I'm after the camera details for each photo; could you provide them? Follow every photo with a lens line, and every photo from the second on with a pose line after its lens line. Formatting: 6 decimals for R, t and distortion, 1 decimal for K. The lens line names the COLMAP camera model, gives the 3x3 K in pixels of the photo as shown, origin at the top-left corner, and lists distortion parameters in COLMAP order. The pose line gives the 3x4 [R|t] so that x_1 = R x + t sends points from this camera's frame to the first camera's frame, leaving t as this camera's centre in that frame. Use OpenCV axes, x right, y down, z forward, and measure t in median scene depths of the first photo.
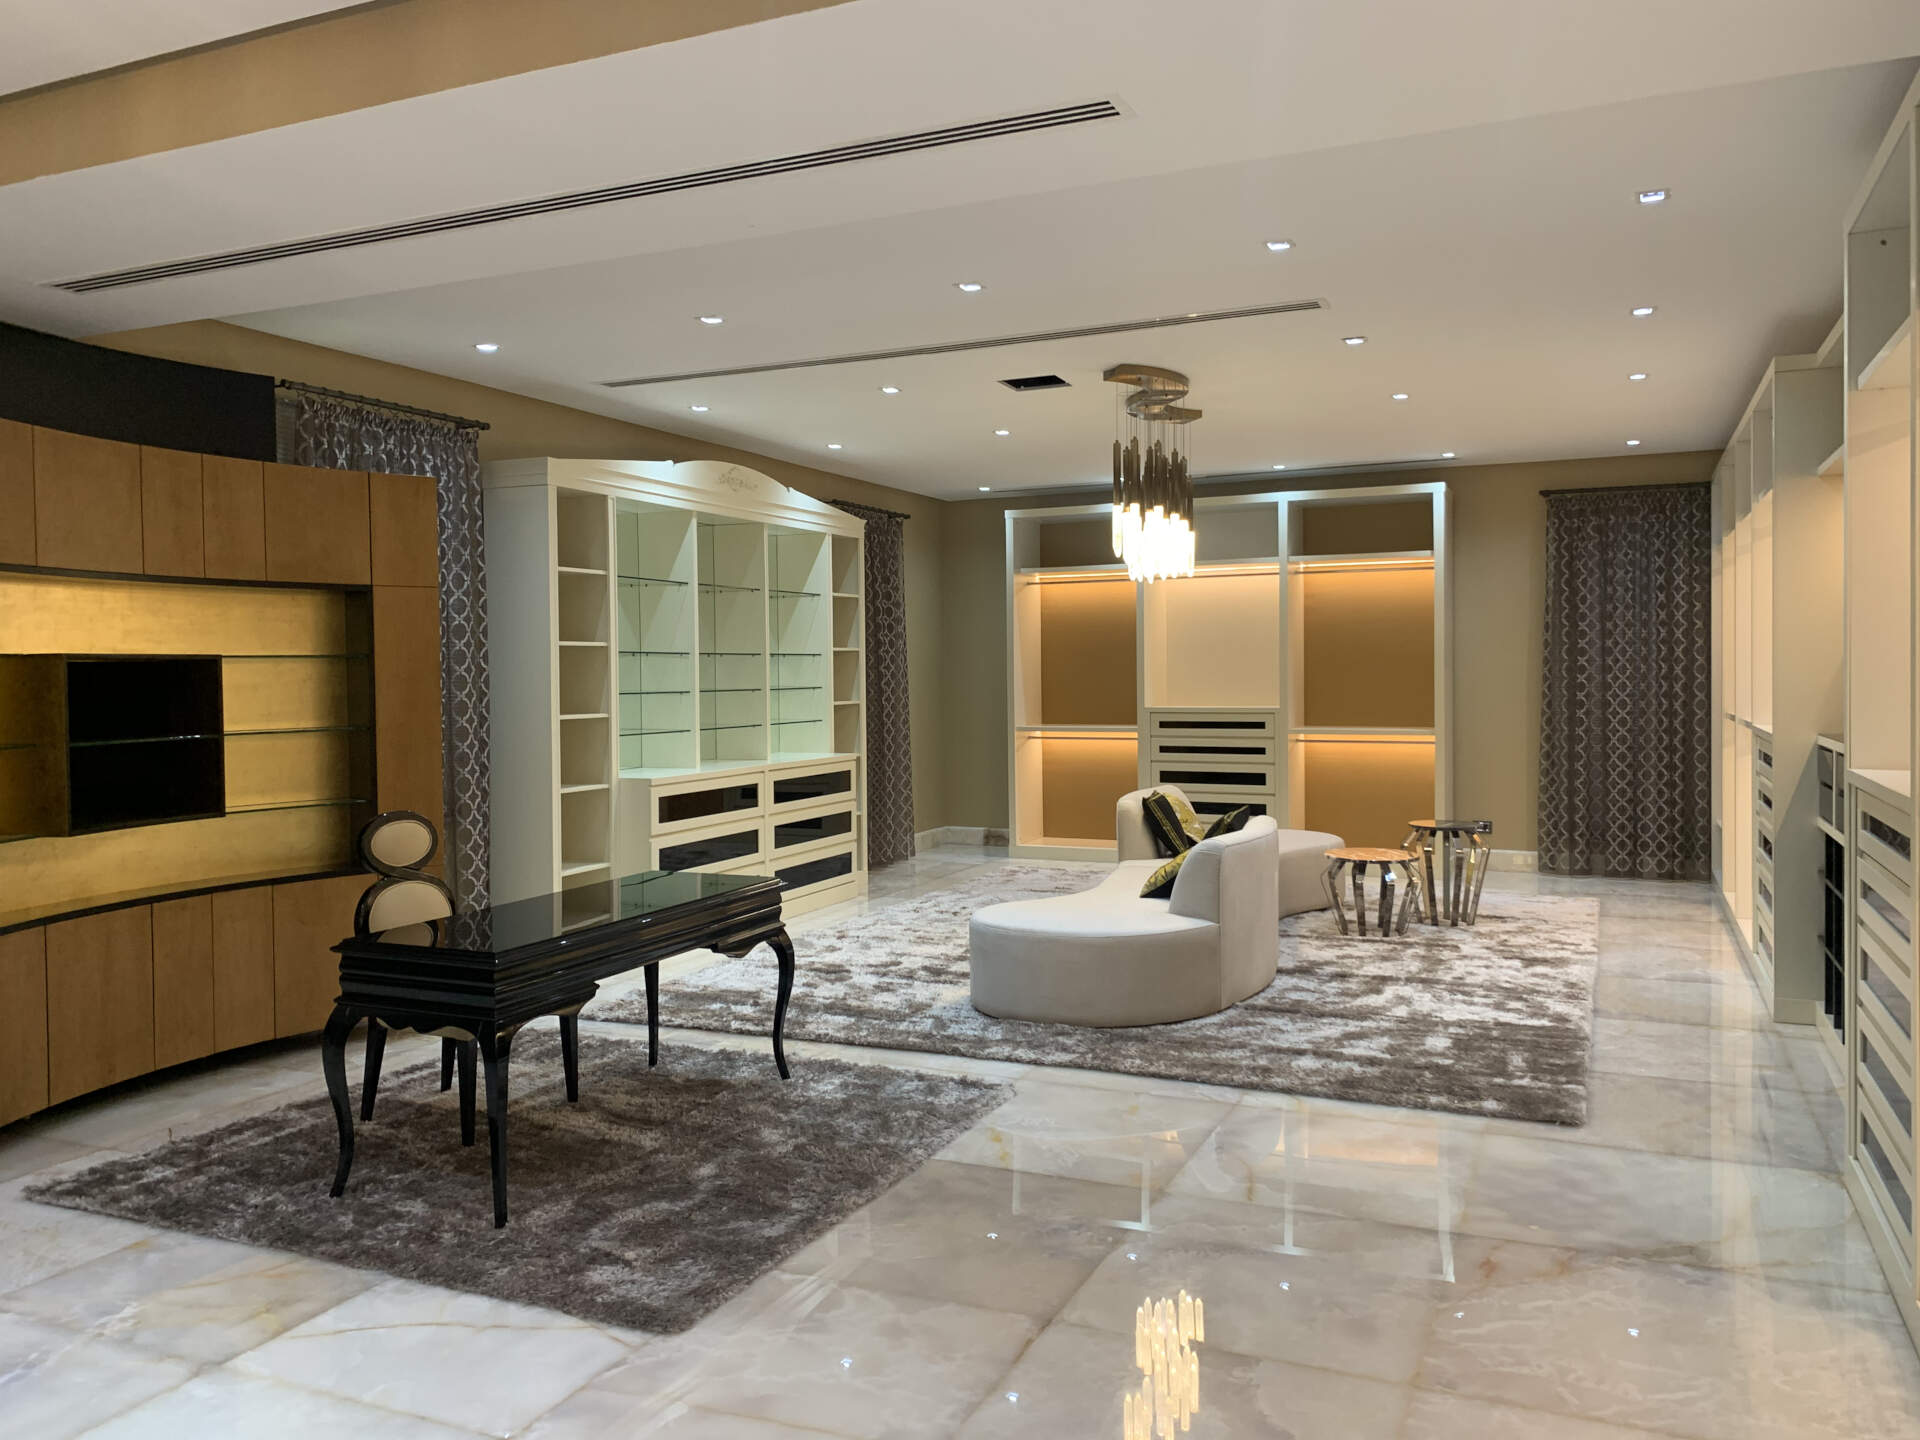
lens RADIAL K [[1465.3, 0, 951.5], [0, 1465.3, 712.4], [0, 0, 1]] dist [0.144895, -0.256320]
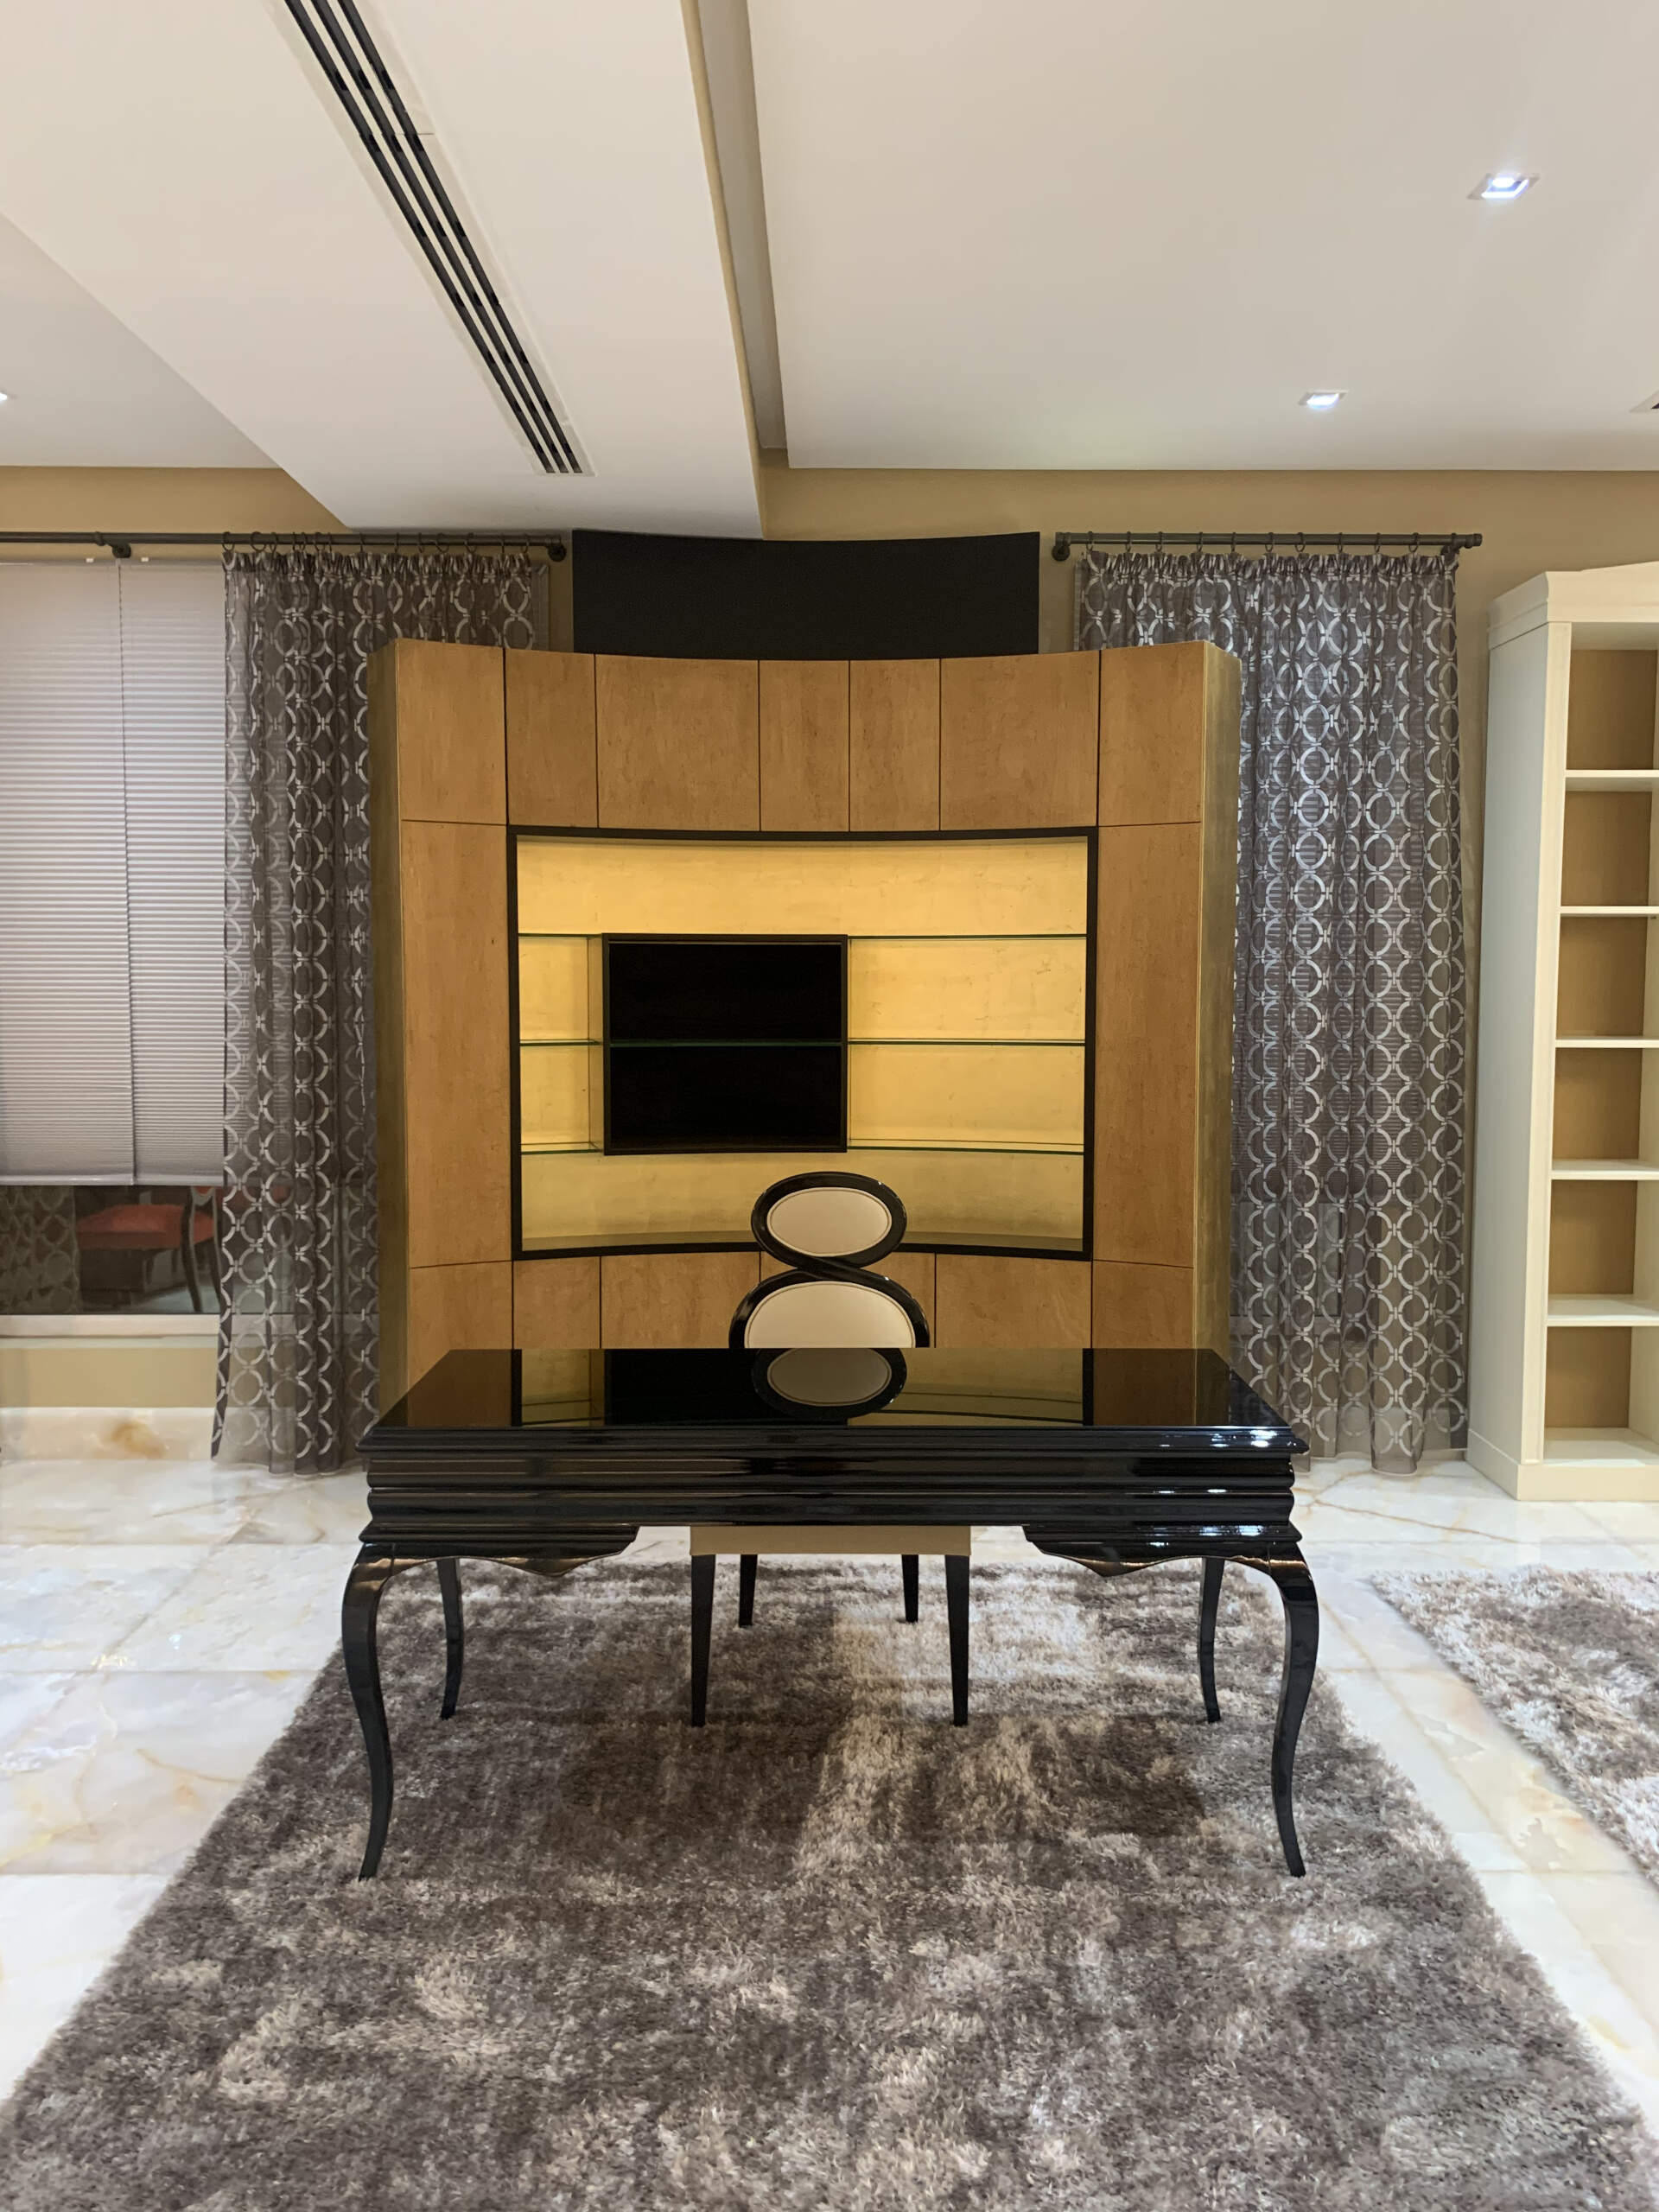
lens RADIAL K [[1694.9, 0, 831.3], [0, 1694.9, 1095.1], [0, 0, 1]] dist [0.003850, -0.000174]
pose [[0.416625, 0.077930, -0.905732, 0.164526], [-0.033032, 0.996959, 0.070585, -0.010574], [0.908478, 0.000510, 0.417932, 0.394860]]
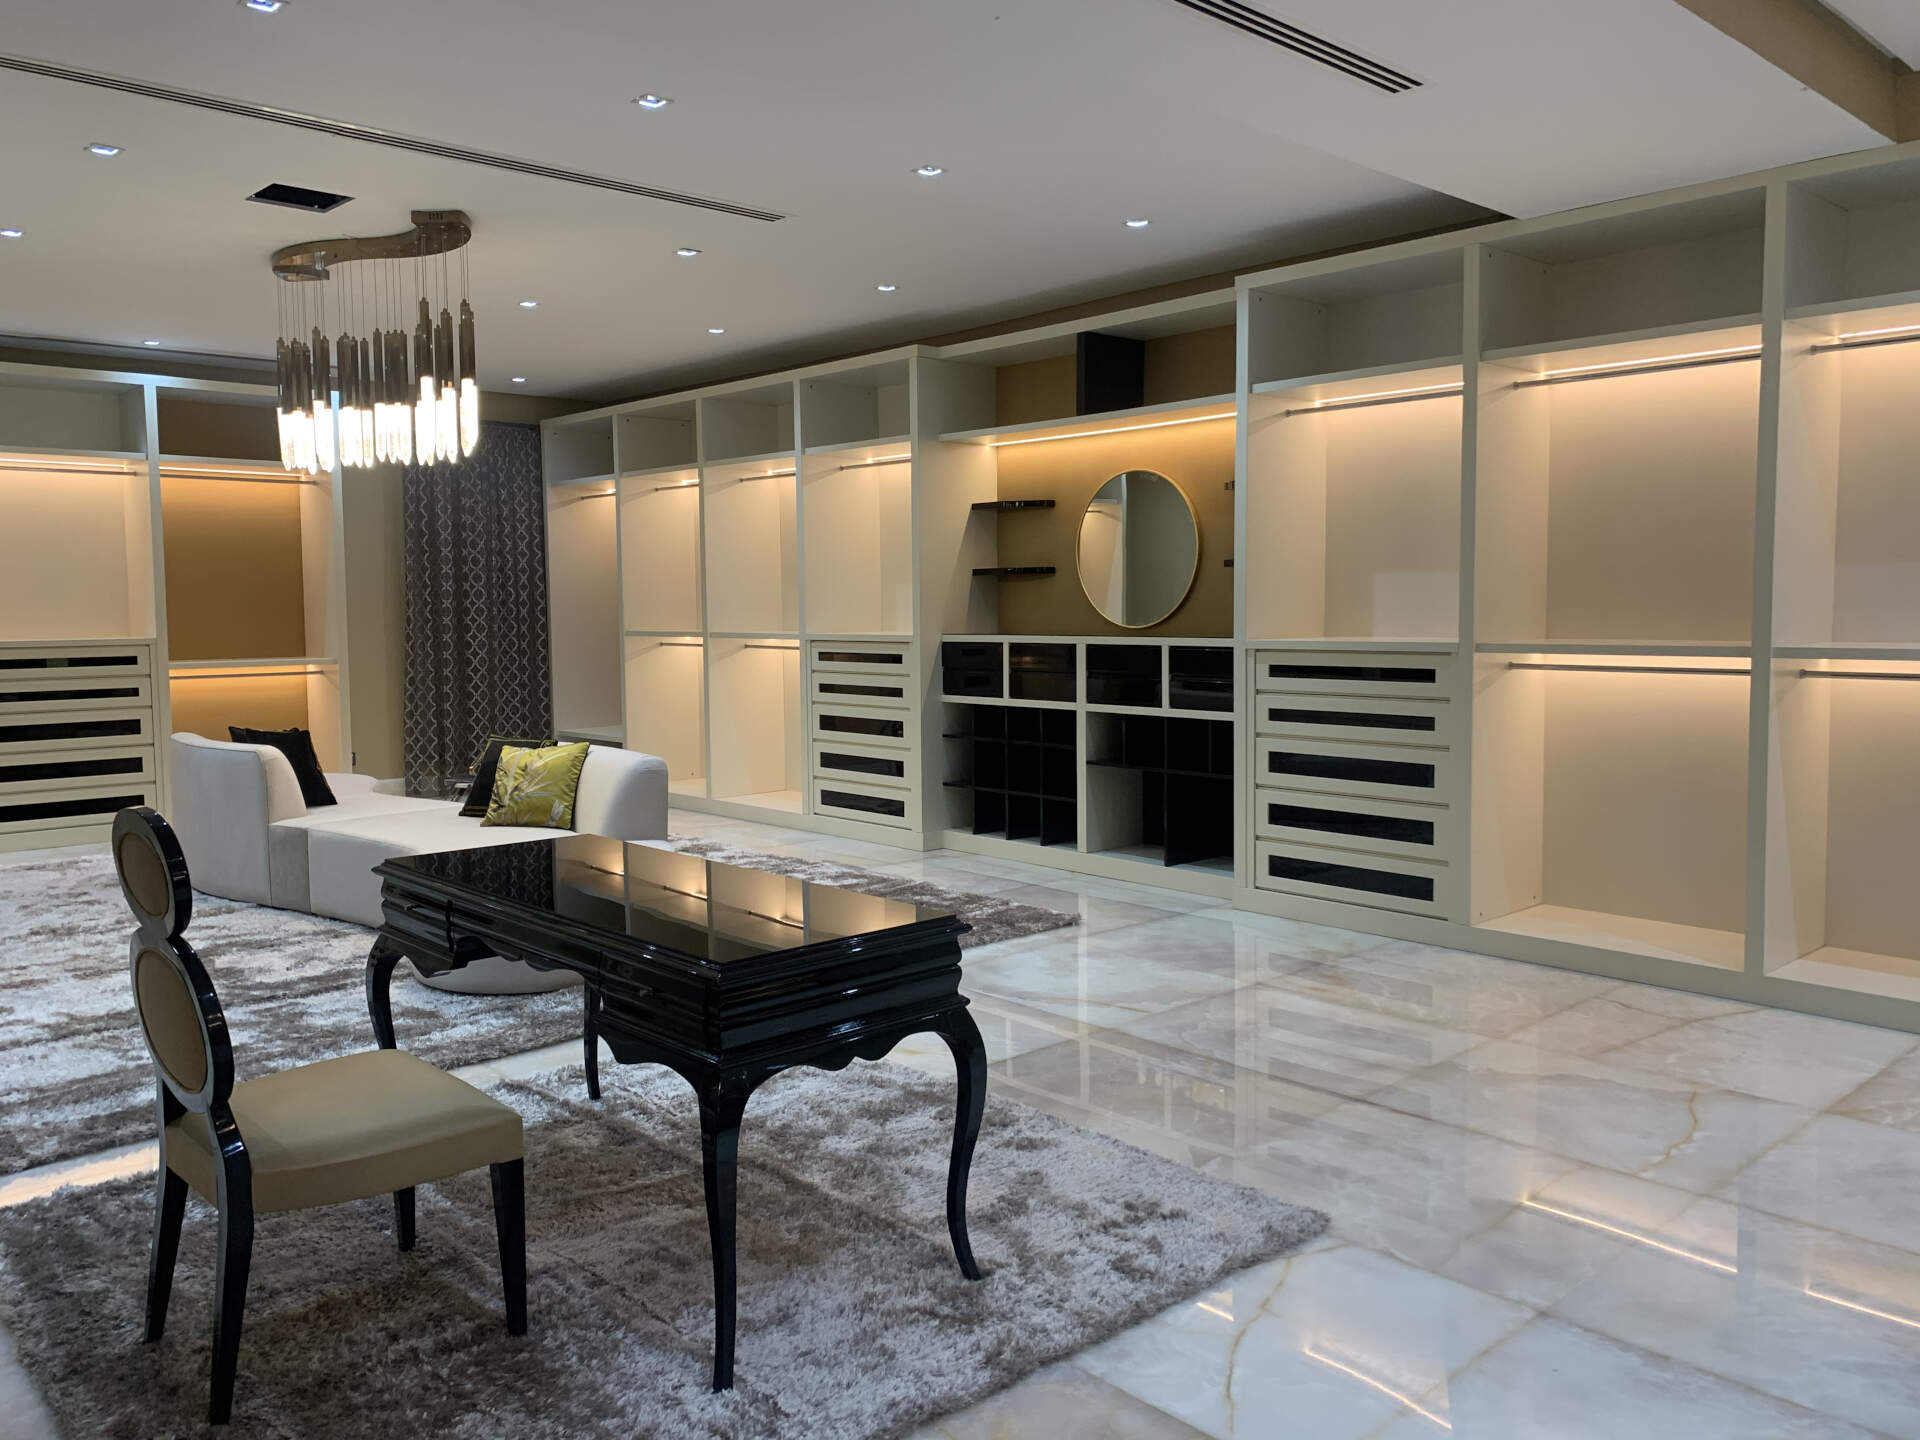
lens RADIAL K [[1465.3, 0, 951.5], [0, 1465.3, 712.4], [0, 0, 1]] dist [0.144895, -0.256320]
pose [[0.398516, -0.064554, 0.914887, -0.431469], [0.034774, 0.997866, 0.055262, 0.008722], [-0.916502, 0.009791, 0.399911, 0.312888]]
